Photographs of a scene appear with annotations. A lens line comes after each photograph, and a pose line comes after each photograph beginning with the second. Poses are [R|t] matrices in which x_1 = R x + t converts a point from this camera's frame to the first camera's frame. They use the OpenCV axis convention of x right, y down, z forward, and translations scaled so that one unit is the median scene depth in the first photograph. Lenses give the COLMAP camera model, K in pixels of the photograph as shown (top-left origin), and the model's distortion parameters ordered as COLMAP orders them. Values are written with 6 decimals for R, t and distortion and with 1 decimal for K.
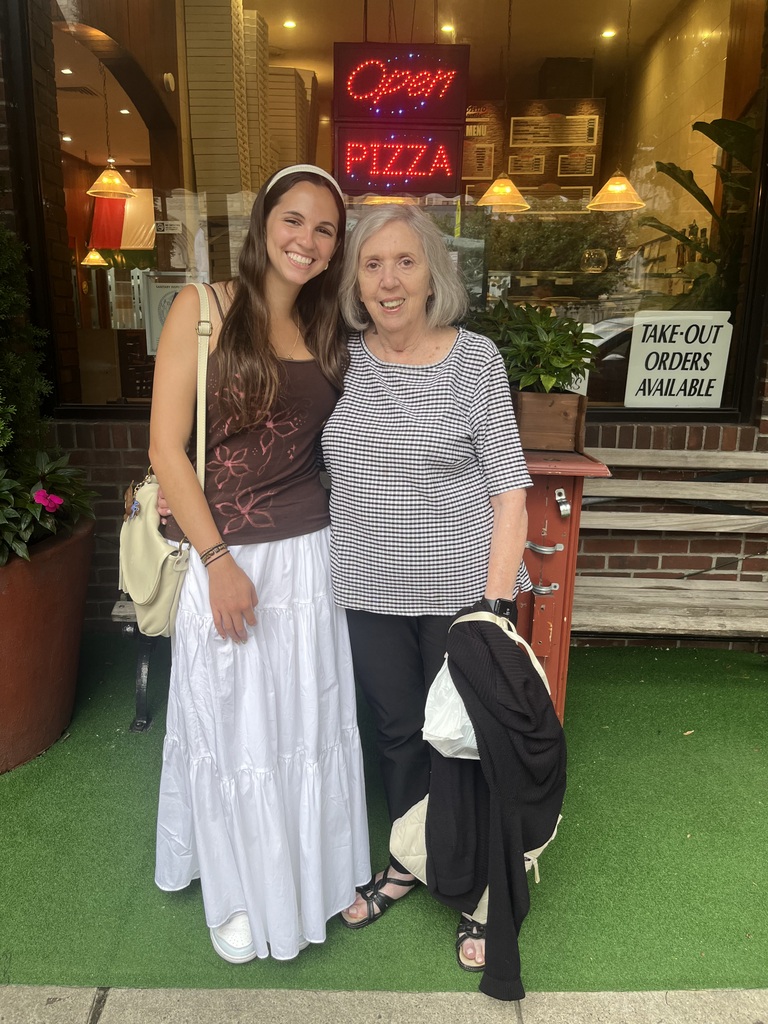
lens RADIAL K [[768.9, 0, 381.9], [0, 768.9, 504.1], [0, 0, 1]] dist [0.053015, -0.068398]
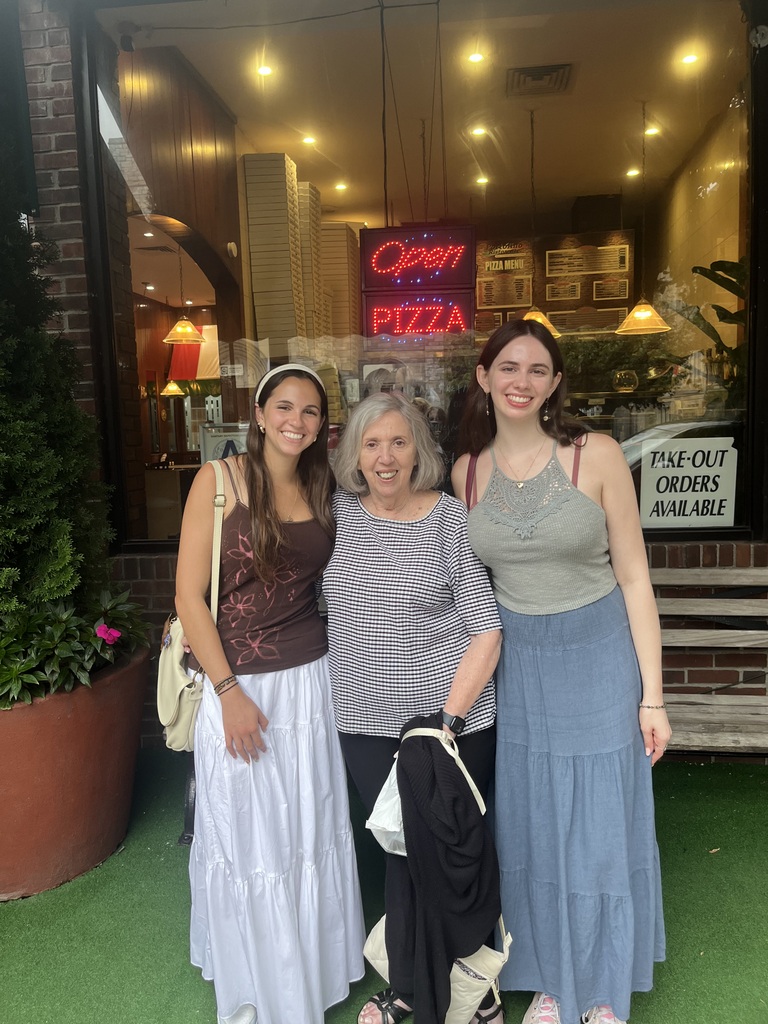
lens RADIAL K [[768.9, 0, 381.9], [0, 768.9, 504.1], [0, 0, 1]] dist [0.053015, -0.068398]
pose [[0.995448, -0.031784, -0.089854, 0.058093], [0.019524, 0.990766, -0.134171, -0.022343], [0.093289, 0.131806, 0.986876, -0.087688]]
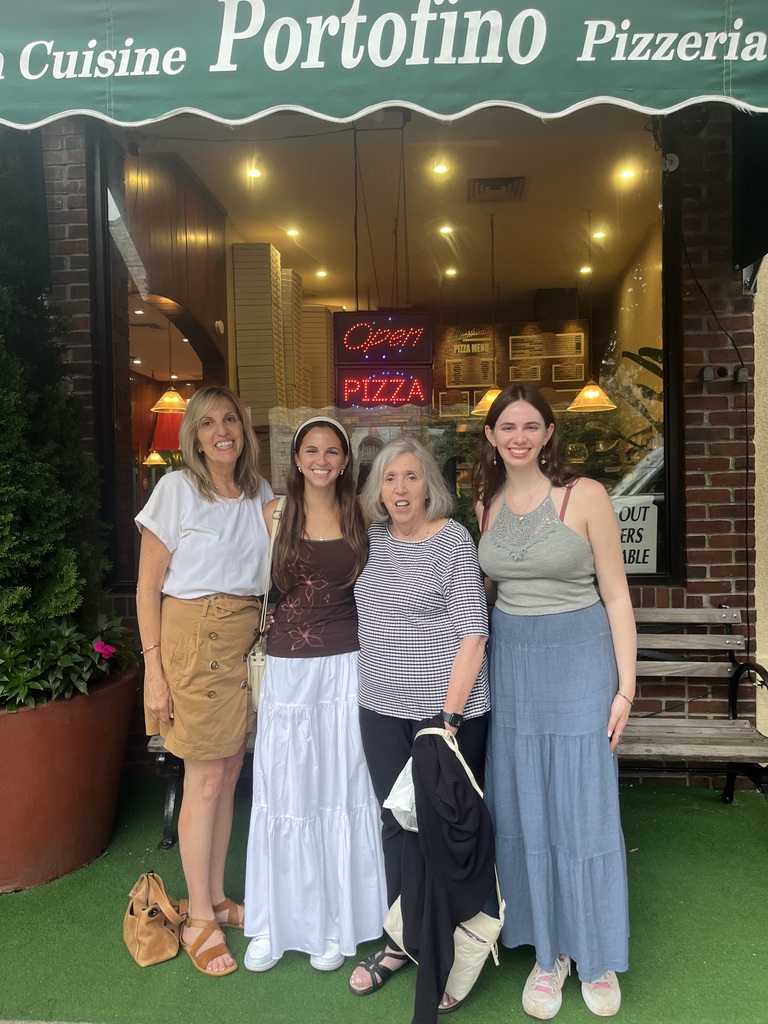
lens RADIAL K [[768.0, 0, 396.7], [0, 768.0, 517.9], [0, 0, 1]] dist [0.048085, -0.062947]
pose [[0.998847, -0.025035, -0.040955, 0.086531], [0.015674, 0.976556, -0.214692, 0.044759], [0.045369, 0.213803, 0.975823, -0.213190]]
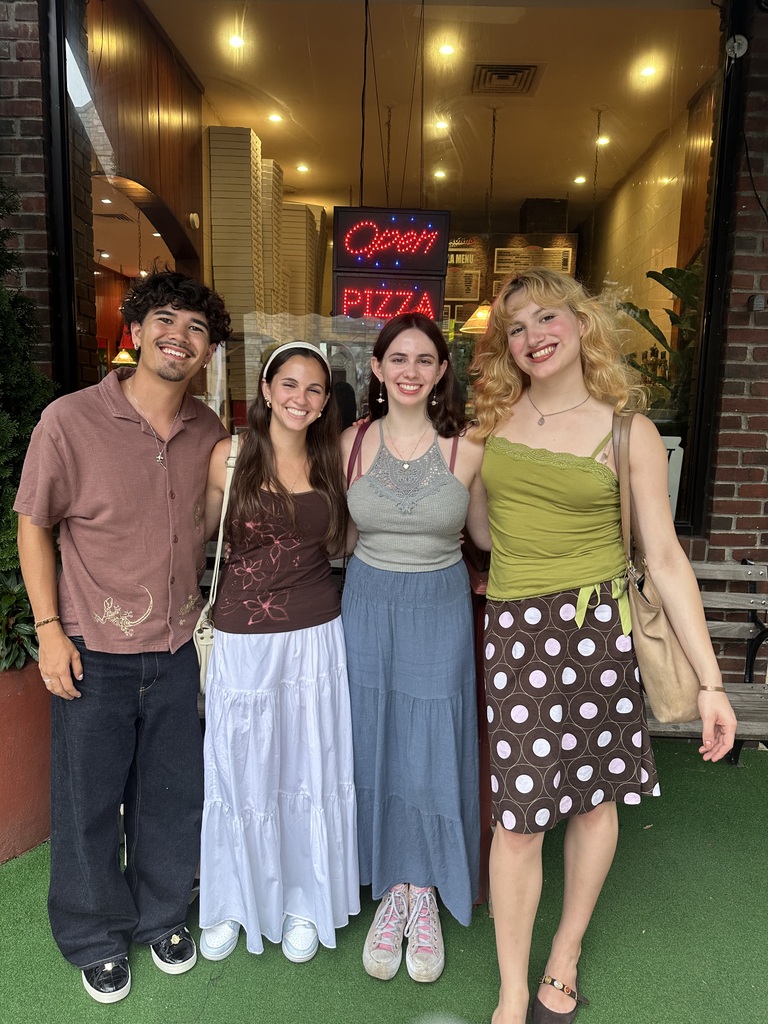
lens RADIAL K [[711.8, 0, 384.0], [0, 711.8, 512.0], [0, 0, 1]] dist [0.042835, -0.056401]
pose [[0.999879, 0.015380, 0.002188, 0.016356], [-0.015125, 0.995922, -0.088946, -0.039700], [-0.003547, 0.088902, 0.996034, -0.026852]]
